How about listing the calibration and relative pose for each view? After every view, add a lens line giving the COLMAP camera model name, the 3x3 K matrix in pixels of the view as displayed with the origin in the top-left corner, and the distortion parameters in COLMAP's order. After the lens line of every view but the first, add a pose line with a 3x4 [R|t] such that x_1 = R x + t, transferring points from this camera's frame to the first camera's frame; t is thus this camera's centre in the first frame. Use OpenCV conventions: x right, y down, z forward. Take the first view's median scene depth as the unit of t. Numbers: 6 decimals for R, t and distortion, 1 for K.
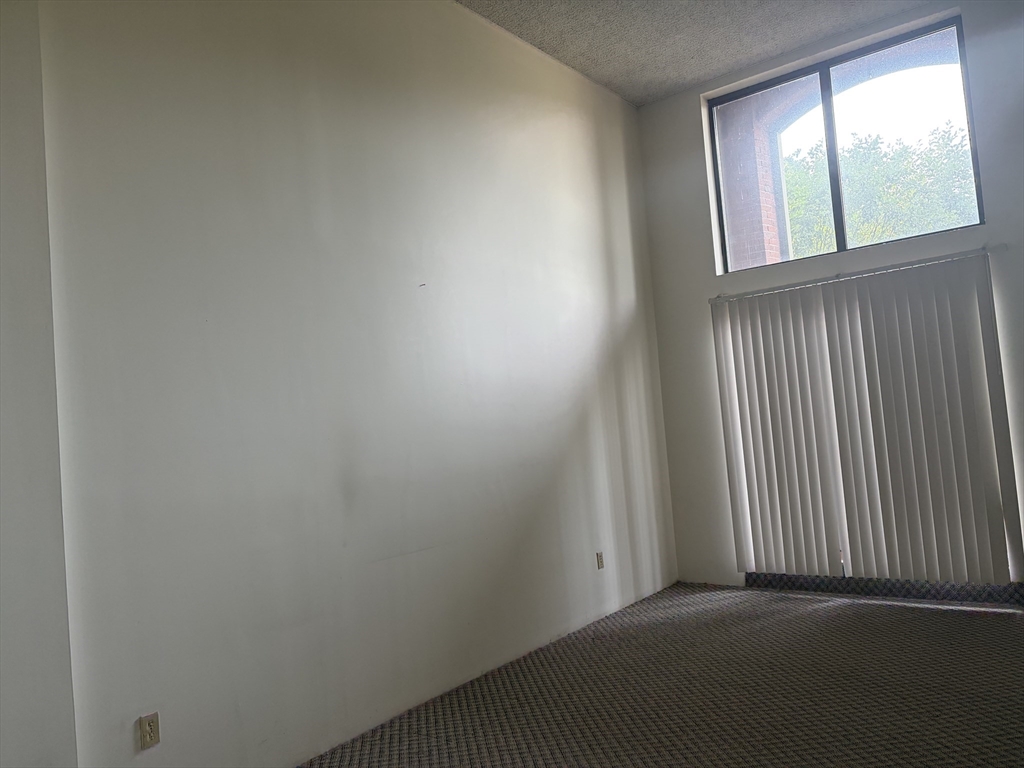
lens RADIAL K [[772.8, 0, 505.0], [0, 772.8, 373.1], [0, 0, 1]] dist [0.046389, -0.050473]
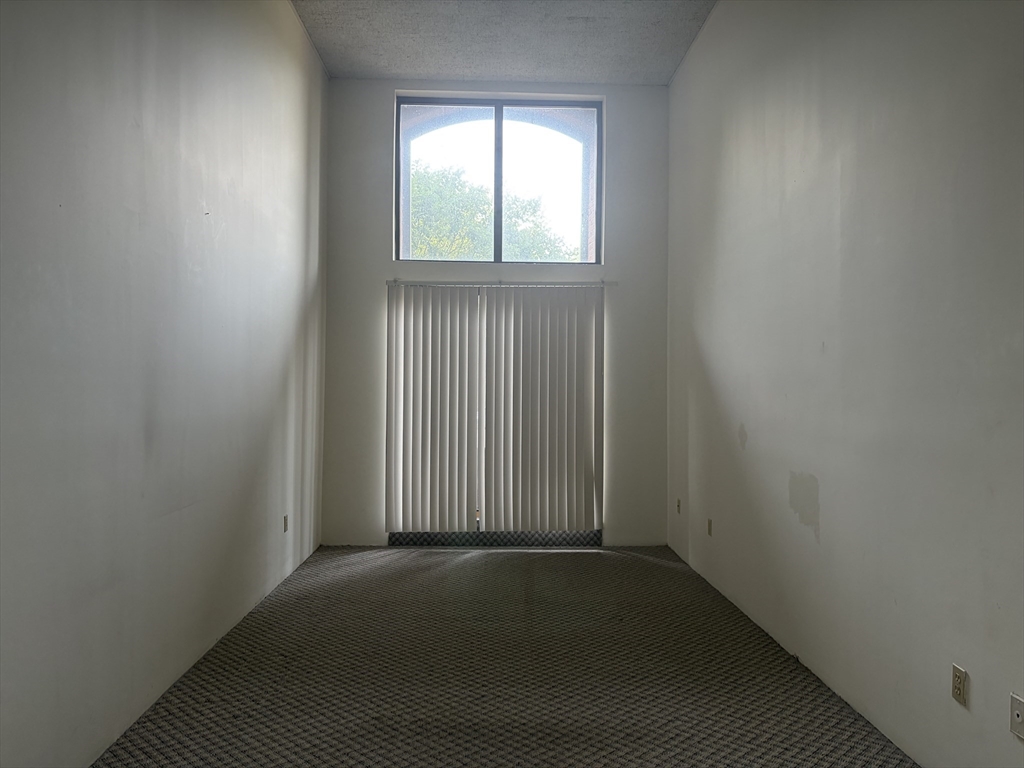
lens RADIAL K [[772.8, 0, 491.8], [0, 772.8, 375.7], [0, 0, 1]] dist [0.046389, -0.050473]
pose [[0.765223, 0.107004, 0.634810, -0.311410], [-0.117254, 0.992762, -0.025998, 0.049263], [-0.632997, -0.054540, 0.772230, 0.078518]]
